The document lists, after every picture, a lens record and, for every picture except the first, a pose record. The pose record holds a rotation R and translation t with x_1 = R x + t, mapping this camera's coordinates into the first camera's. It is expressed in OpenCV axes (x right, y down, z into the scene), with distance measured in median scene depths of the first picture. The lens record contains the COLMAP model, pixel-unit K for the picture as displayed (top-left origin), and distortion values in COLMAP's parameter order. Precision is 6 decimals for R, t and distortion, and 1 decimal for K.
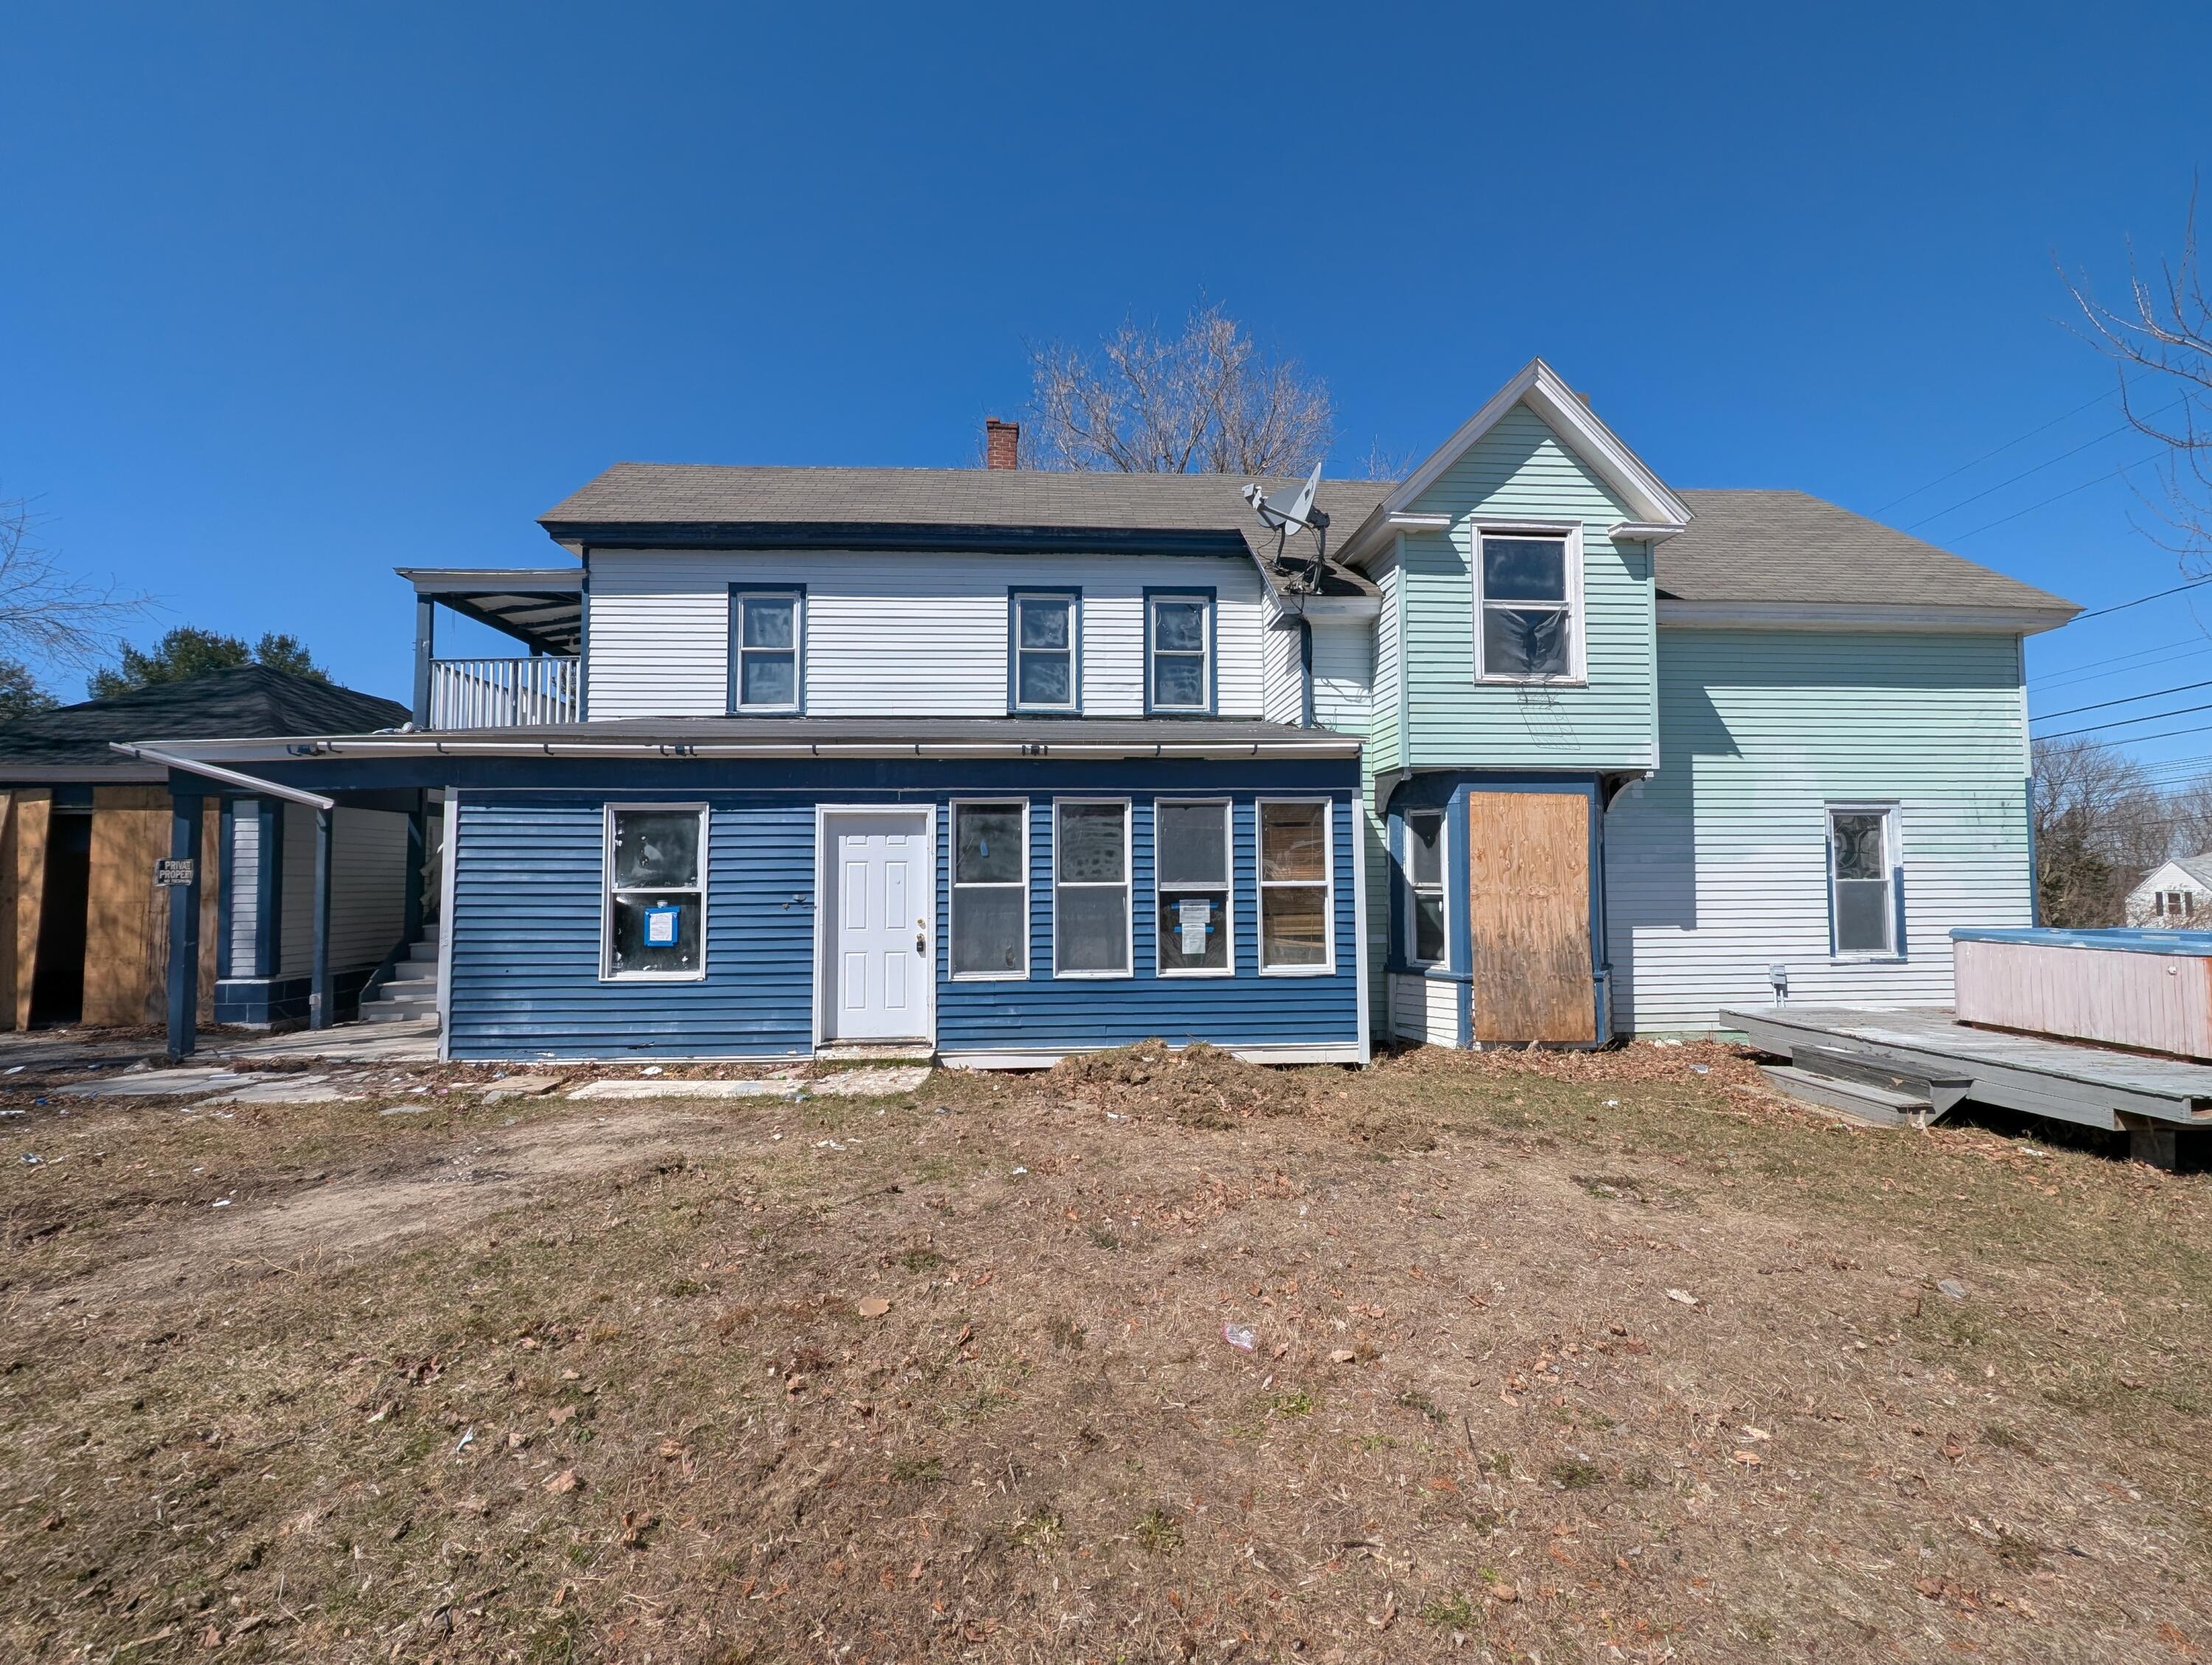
lens RADIAL K [[910.9, 0, 1109.8], [0, 910.9, 835.7], [0, 0, 1]] dist [0.001731, -0.001188]
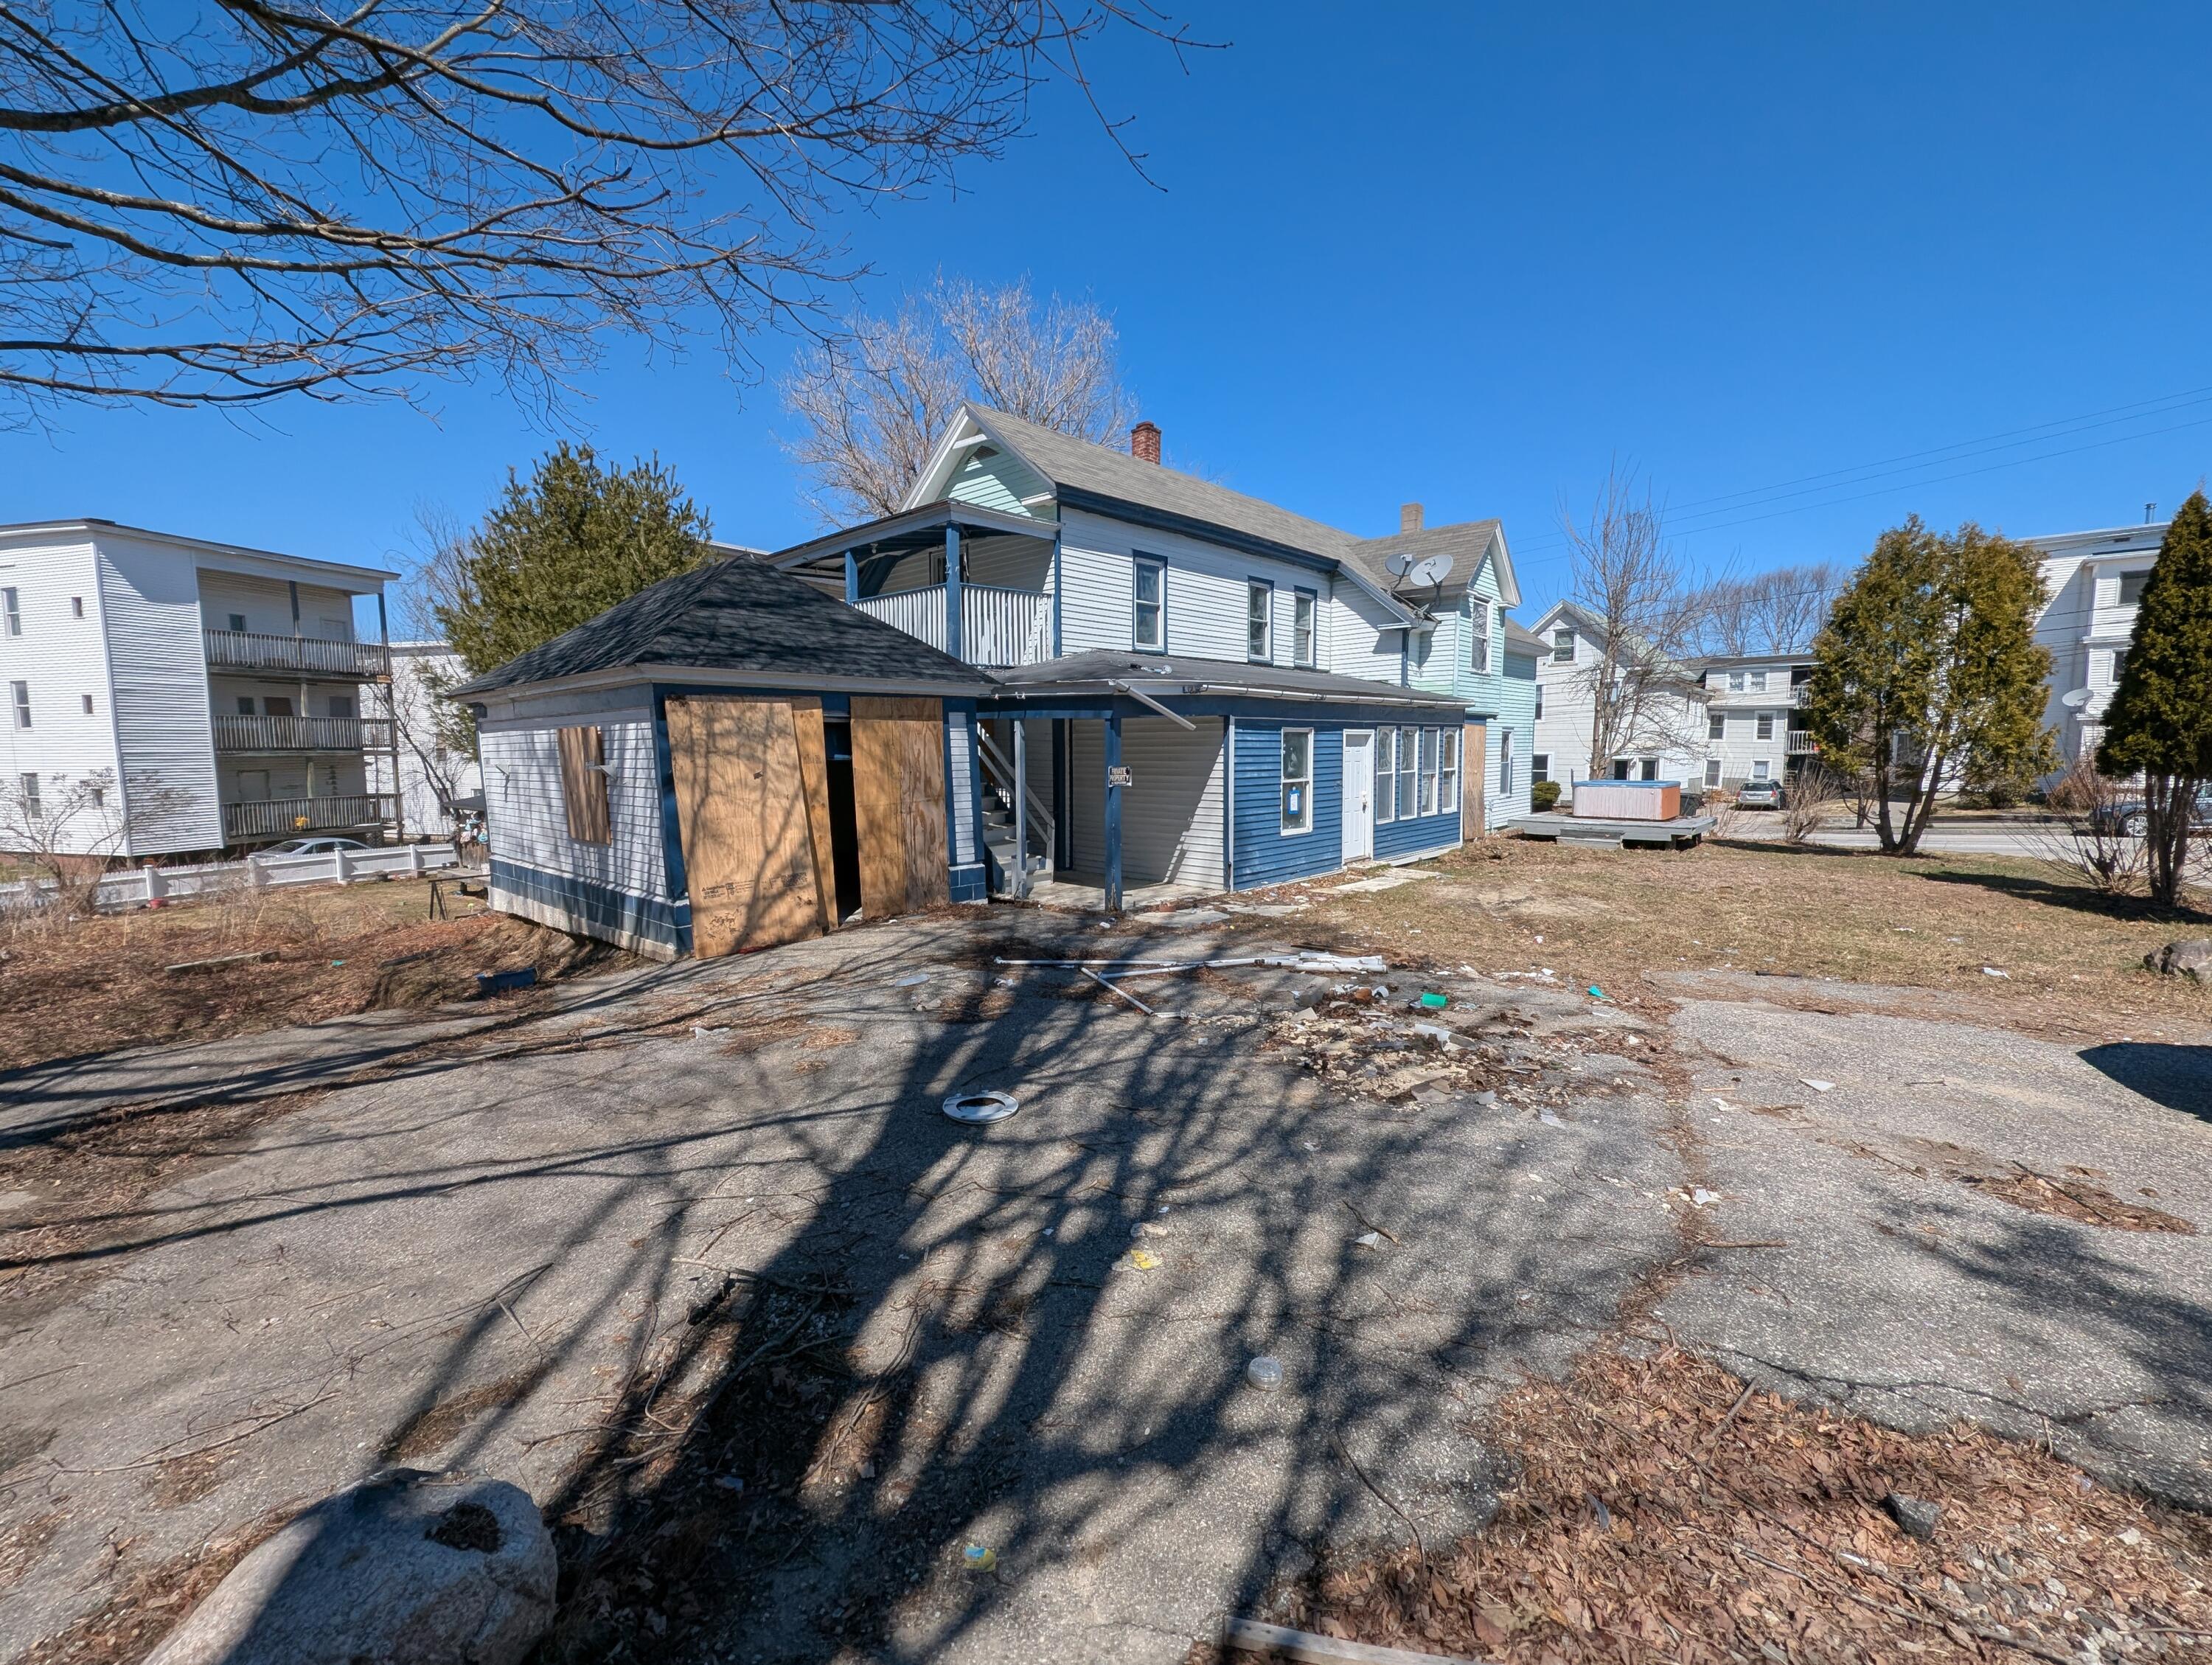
lens RADIAL K [[910.9, 0, 1110.4], [0, 910.9, 837.1], [0, 0, 1]] dist [0.001731, -0.001188]
pose [[0.721780, -0.070076, 0.688566, -1.640358], [-0.025819, 0.991443, 0.127965, -0.036277], [-0.691641, -0.110141, 0.713794, 0.031183]]
